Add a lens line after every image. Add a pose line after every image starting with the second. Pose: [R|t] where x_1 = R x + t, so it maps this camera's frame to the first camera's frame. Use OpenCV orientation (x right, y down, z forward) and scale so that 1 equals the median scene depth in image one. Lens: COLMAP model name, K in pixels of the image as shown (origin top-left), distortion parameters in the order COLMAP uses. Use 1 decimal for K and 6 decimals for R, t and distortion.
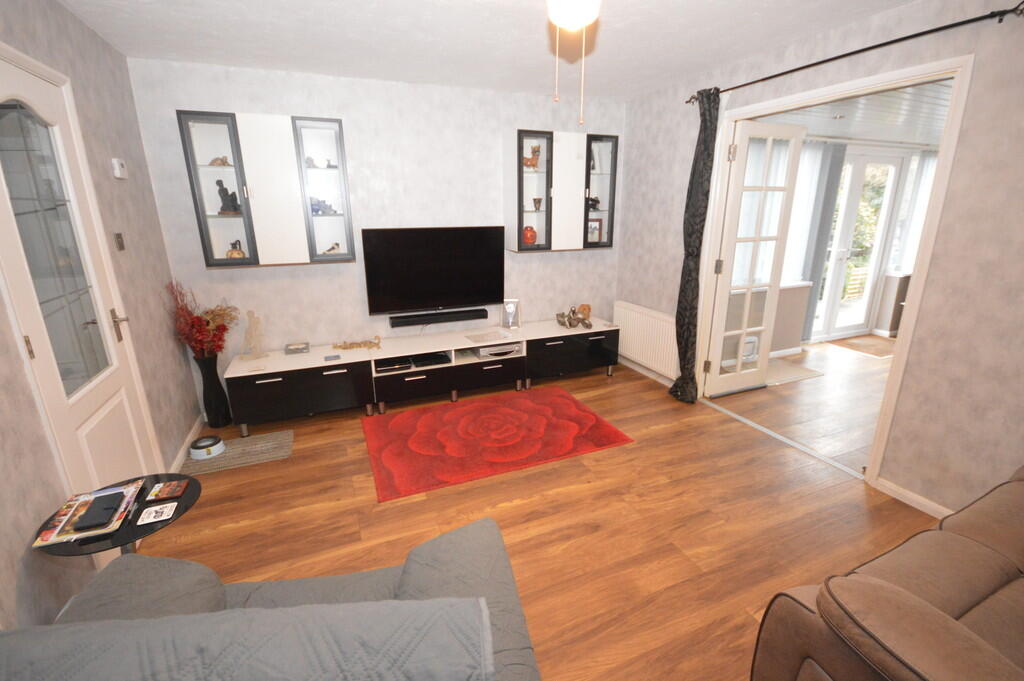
lens RADIAL K [[460.0, 0, 511.1], [0, 460.0, 341.5], [0, 0, 1]] dist [0.000307, -0.000058]
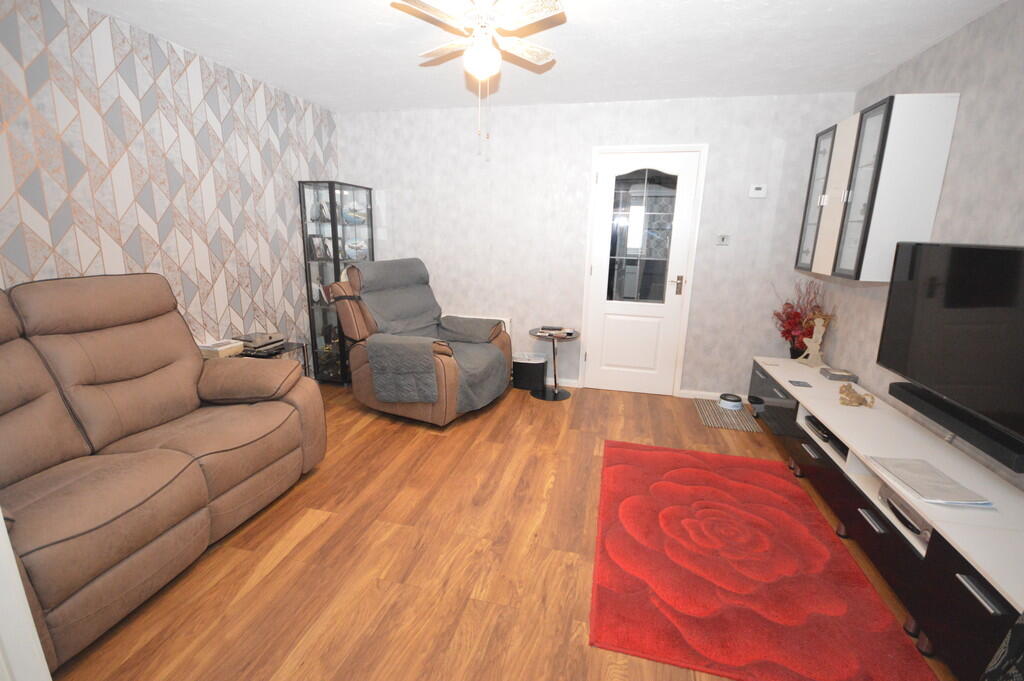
lens RADIAL K [[460.0, 0, 507.3], [0, 460.0, 337.9], [0, 0, 1]] dist [0.000307, -0.000058]
pose [[-0.601077, 0.174661, -0.779872, 0.794638], [-0.232377, 0.895469, 0.379652, -0.316399], [0.764661, 0.409425, -0.497659, 1.252285]]
